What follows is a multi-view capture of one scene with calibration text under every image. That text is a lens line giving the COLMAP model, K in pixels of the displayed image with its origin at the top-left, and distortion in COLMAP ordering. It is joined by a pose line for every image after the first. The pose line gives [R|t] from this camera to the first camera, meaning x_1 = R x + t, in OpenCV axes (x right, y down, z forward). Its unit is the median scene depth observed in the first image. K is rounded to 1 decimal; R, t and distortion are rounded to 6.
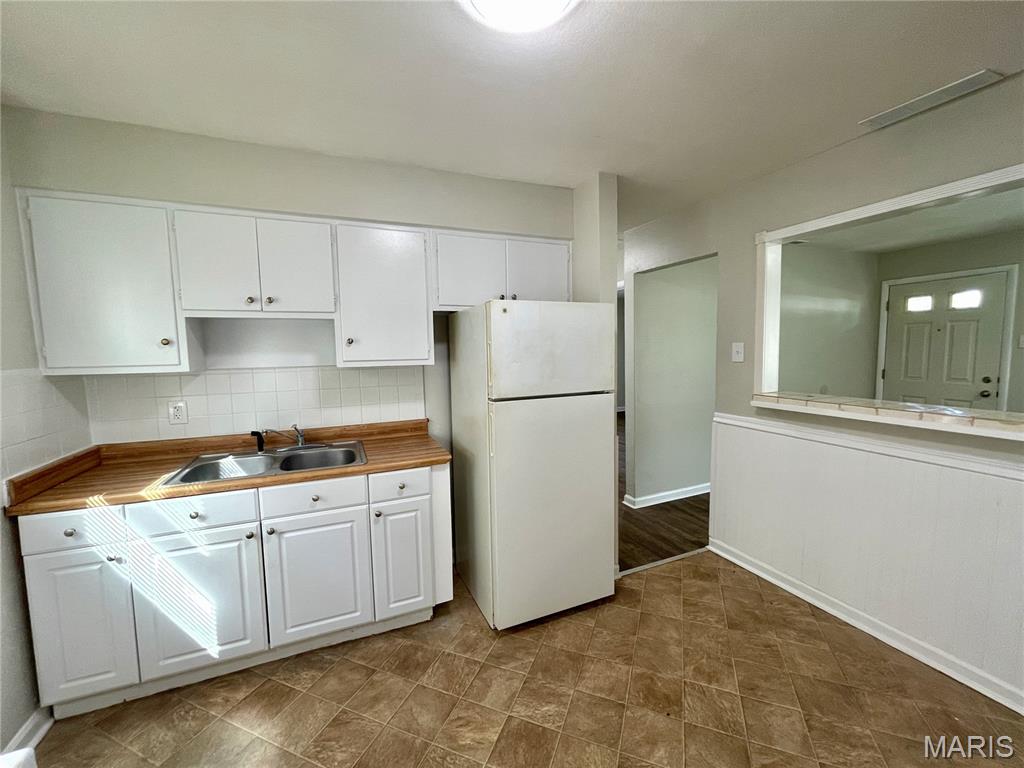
lens RADIAL K [[412.2, 0, 510.5], [0, 412.2, 386.0], [0, 0, 1]] dist [0.003302, 0.000027]
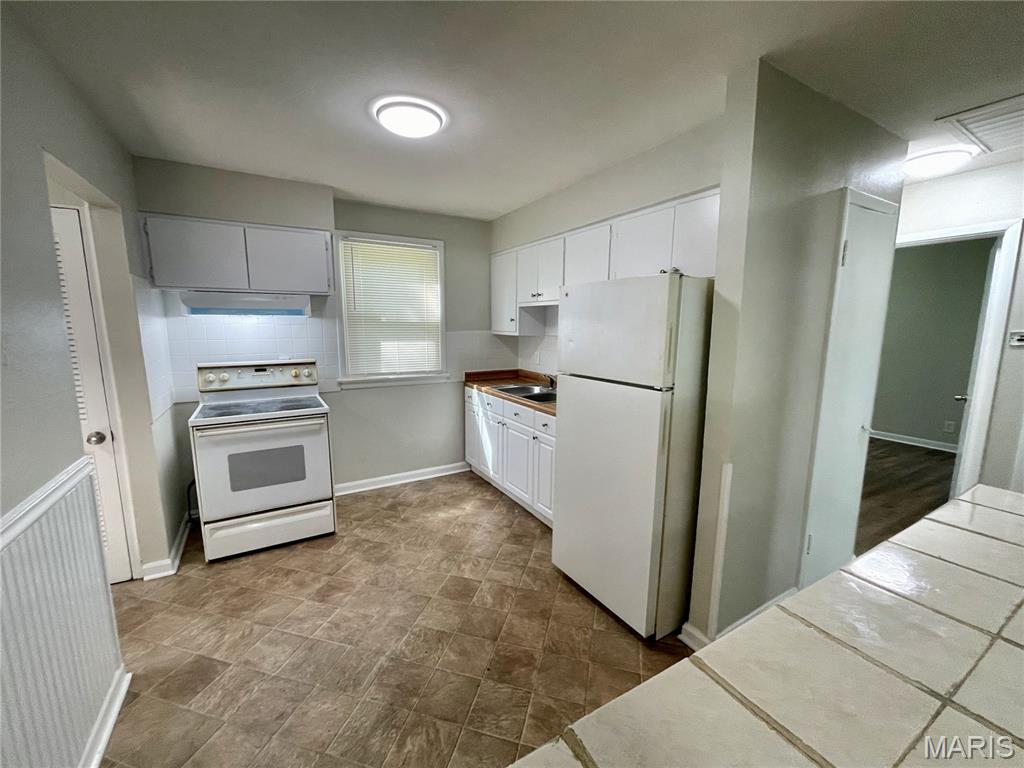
lens RADIAL K [[412.2, 0, 506.7], [0, 412.2, 384.1], [0, 0, 1]] dist [0.003302, 0.000027]
pose [[0.123176, 0.163930, -0.978752, 1.177913], [-0.095562, 0.983638, 0.152722, -0.104938], [0.987773, 0.074720, 0.136826, 0.744520]]
